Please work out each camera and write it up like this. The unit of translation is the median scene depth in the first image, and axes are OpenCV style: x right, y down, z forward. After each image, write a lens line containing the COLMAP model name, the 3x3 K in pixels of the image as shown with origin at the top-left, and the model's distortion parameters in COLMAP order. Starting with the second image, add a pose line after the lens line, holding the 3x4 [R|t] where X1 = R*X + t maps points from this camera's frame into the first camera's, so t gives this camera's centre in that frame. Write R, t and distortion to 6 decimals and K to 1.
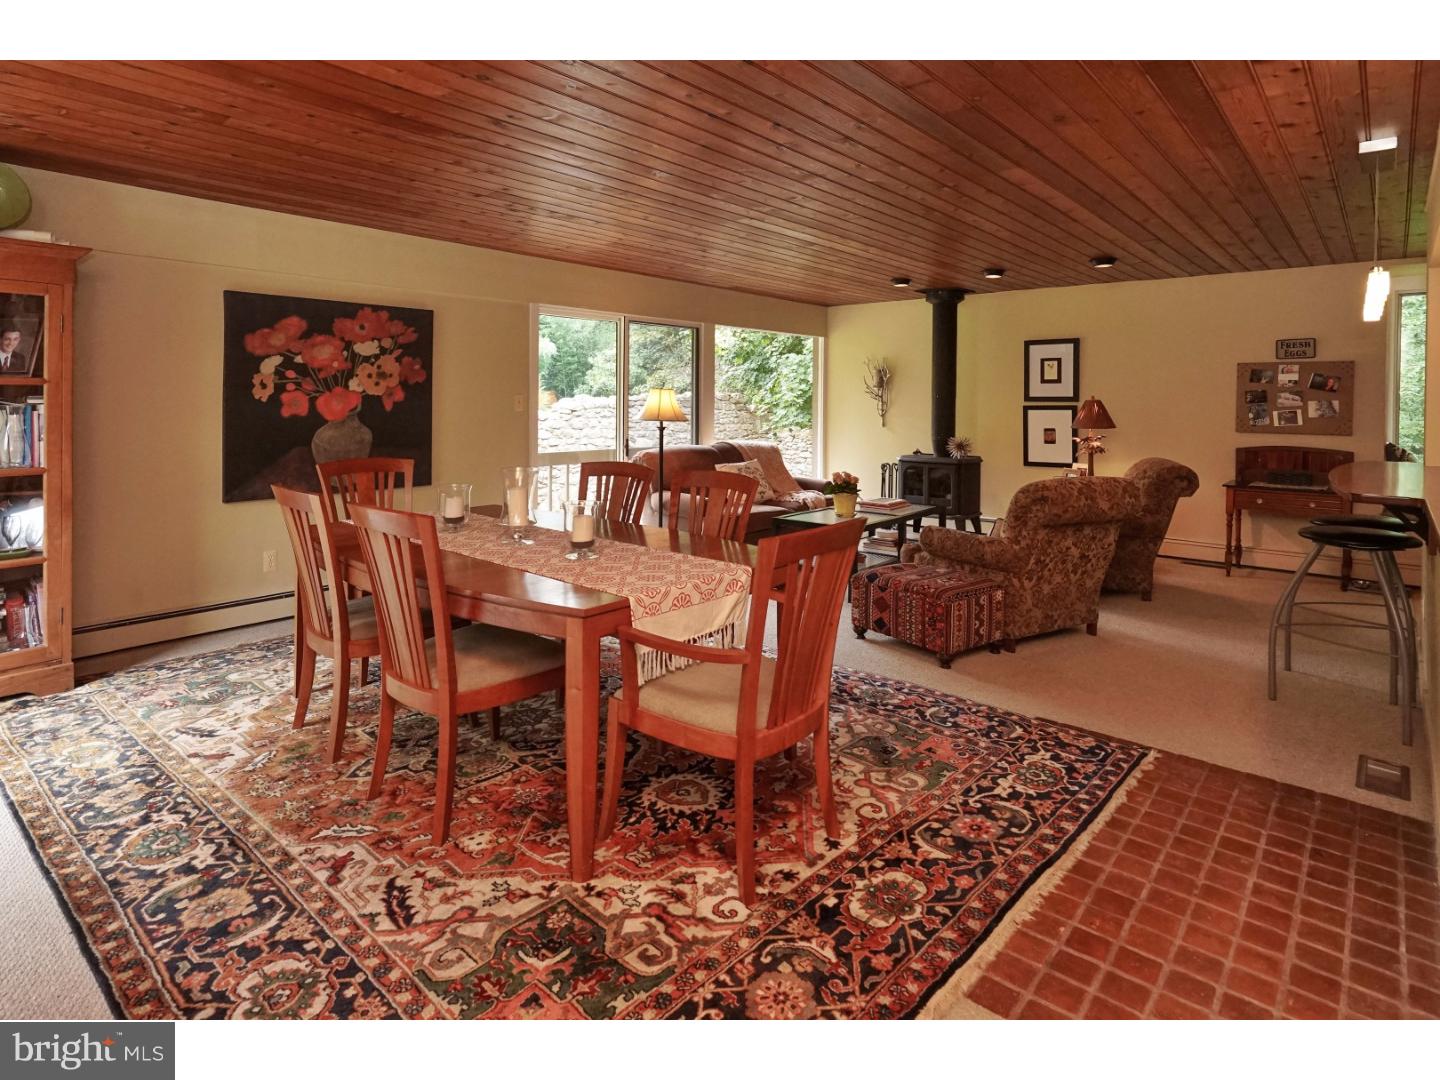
lens RADIAL K [[760.0, 0, 727.6], [0, 760.0, 547.5], [0, 0, 1]] dist [-0.001570, 0.000119]
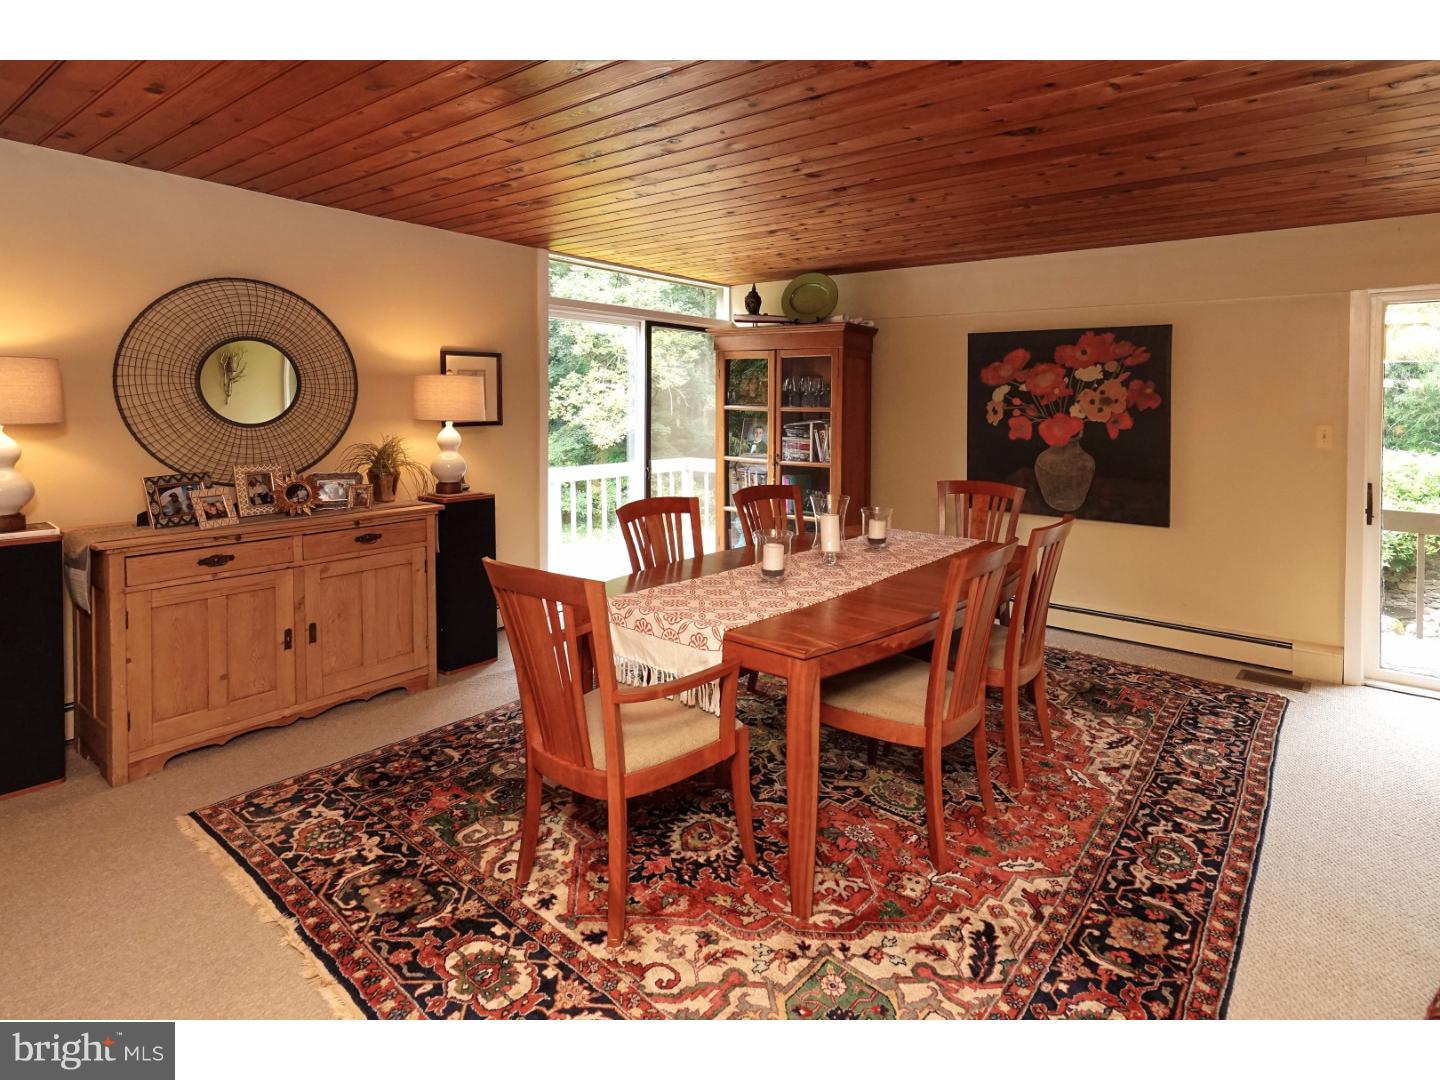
lens RADIAL K [[760.0, 0, 730.1], [0, 760.0, 530.0], [0, 0, 1]] dist [-0.001570, 0.000119]
pose [[0.036379, 0.156565, -0.986997, 0.516779], [-0.208303, 0.967145, 0.145739, -0.121901], [0.977387, 0.200293, 0.067797, 0.556554]]
